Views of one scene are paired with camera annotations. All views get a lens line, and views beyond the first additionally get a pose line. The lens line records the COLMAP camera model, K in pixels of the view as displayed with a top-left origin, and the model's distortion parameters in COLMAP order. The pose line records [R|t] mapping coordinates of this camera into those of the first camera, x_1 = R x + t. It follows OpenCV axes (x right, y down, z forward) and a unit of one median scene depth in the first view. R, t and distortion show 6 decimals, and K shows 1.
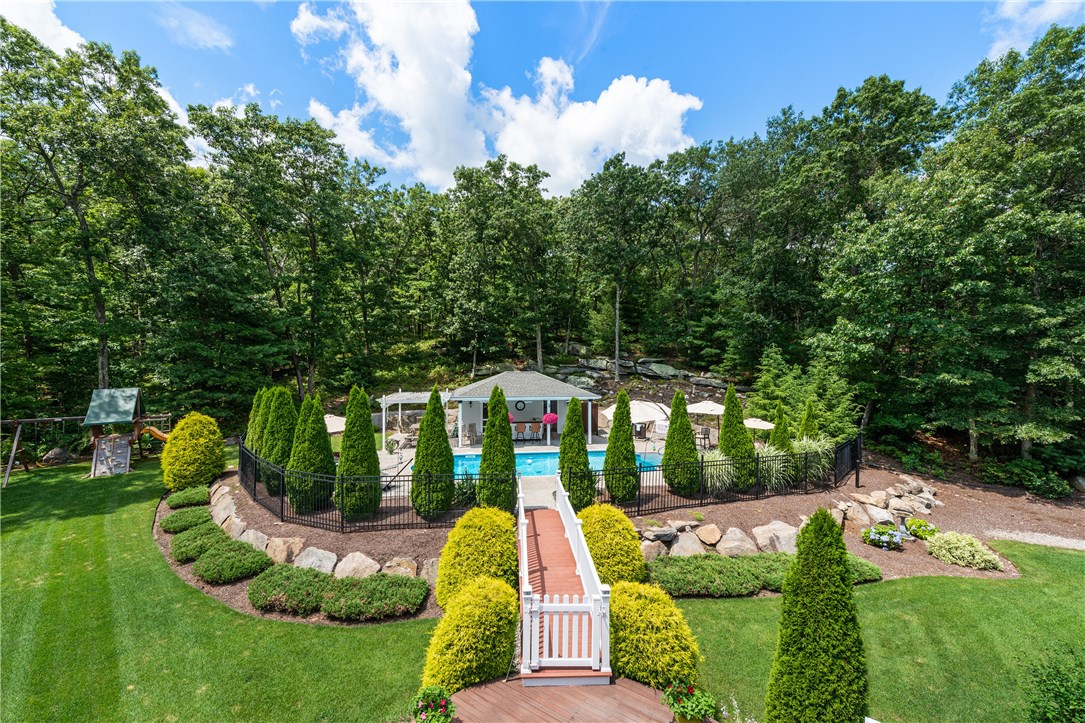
lens RADIAL K [[447.5, 0, 542.5], [0, 447.5, 361.5], [0, 0, 1]] dist [-0.000442, 0.000022]
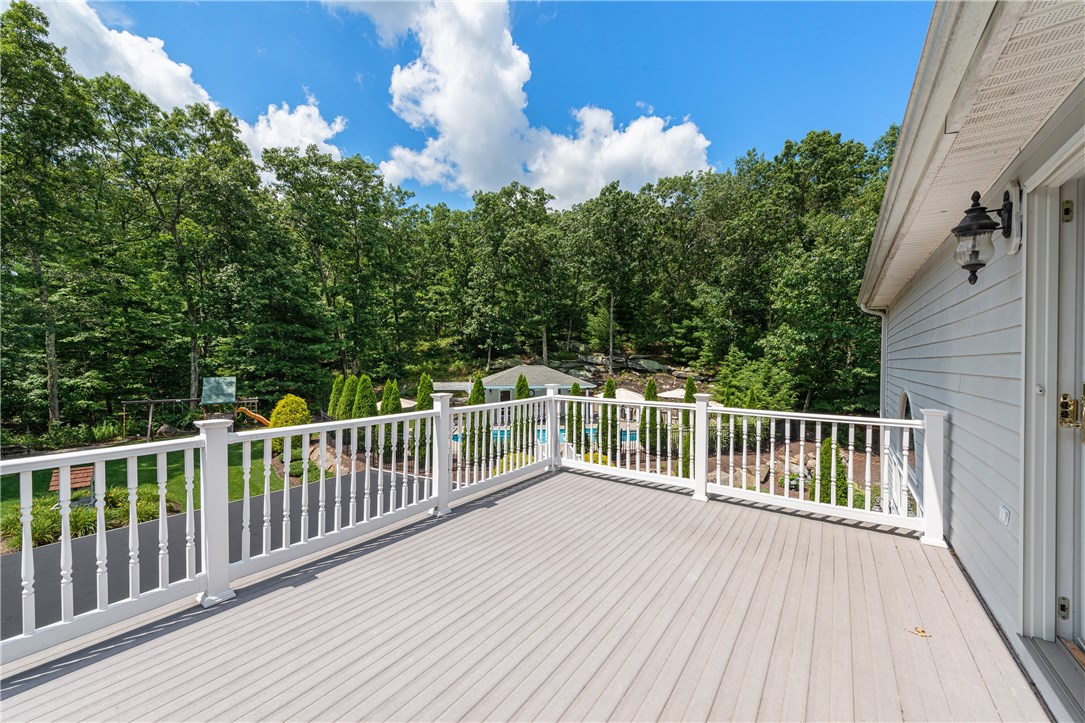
lens RADIAL K [[432.4, 0, 542.5], [0, 432.4, 361.5], [0, 0, 1]] dist [0.000766, 0.000006]
pose [[0.999990, 0.004239, -0.001491, -0.012200], [-0.004225, 0.999949, 0.009217, 0.000348], [0.001530, -0.009211, 0.999956, -0.141906]]
